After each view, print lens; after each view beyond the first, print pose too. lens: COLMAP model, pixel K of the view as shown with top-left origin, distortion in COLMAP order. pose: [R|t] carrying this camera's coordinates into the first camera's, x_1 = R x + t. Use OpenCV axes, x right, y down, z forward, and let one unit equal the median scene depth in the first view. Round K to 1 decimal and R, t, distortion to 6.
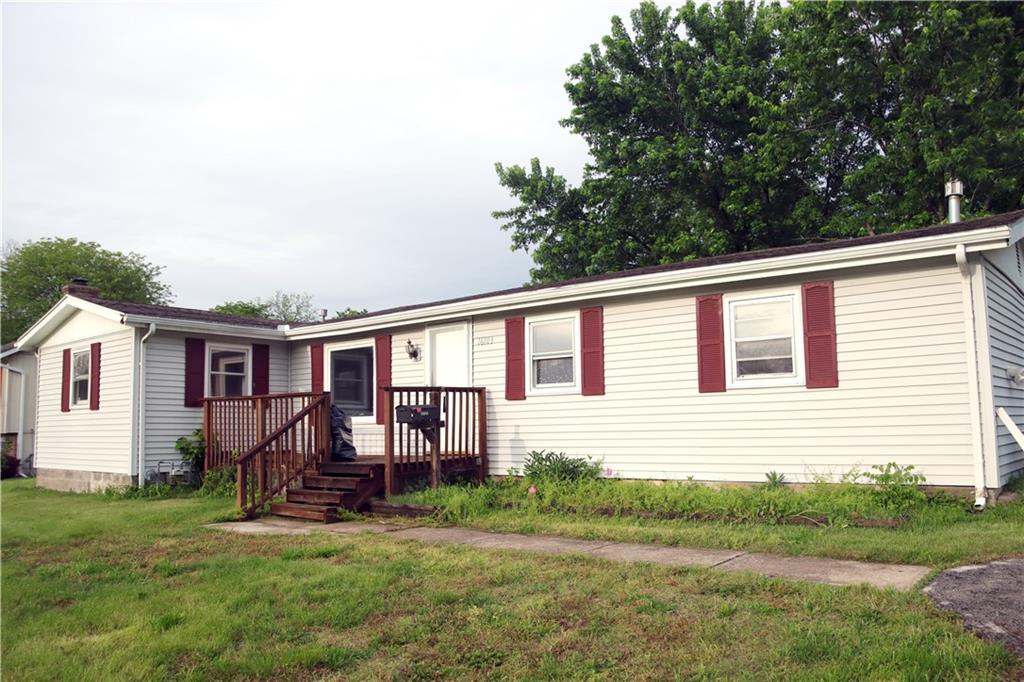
lens RADIAL K [[936.4, 0, 512.0], [0, 936.4, 341.0], [0, 0, 1]] dist [-0.189716, -0.001039]
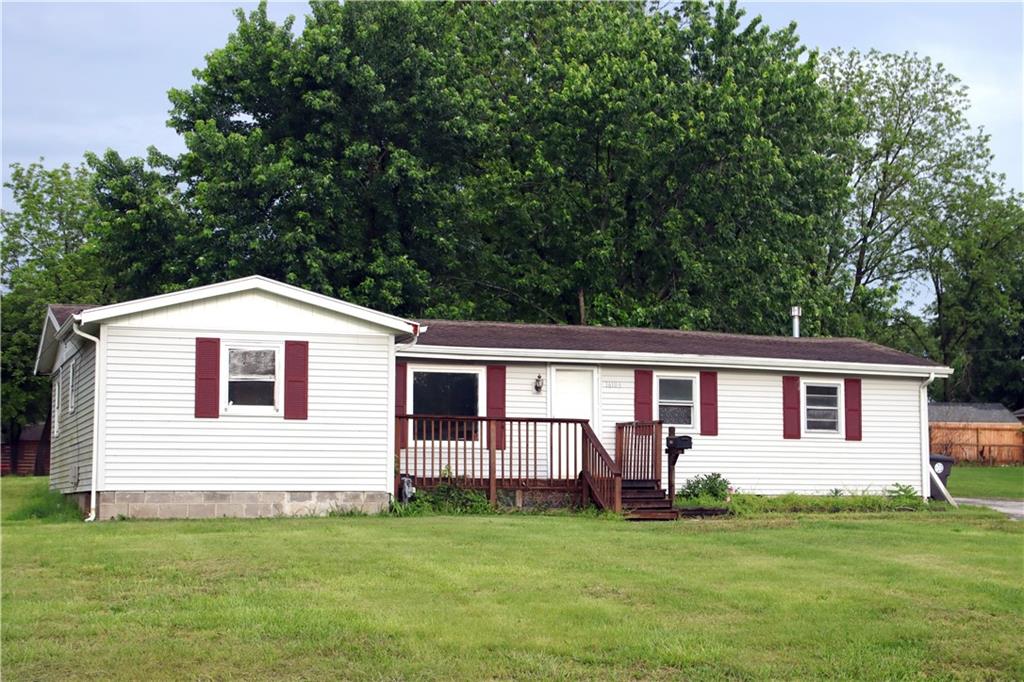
lens RADIAL K [[1681.4, 0, 512.0], [0, 1681.4, 341.0], [0, 0, 1]] dist [0.003910, -0.011295]
pose [[0.460193, 0.095929, 0.882621, -2.258454], [-0.105542, 0.993007, -0.052897, 0.081393], [-0.881523, -0.068811, 0.467099, 0.077025]]
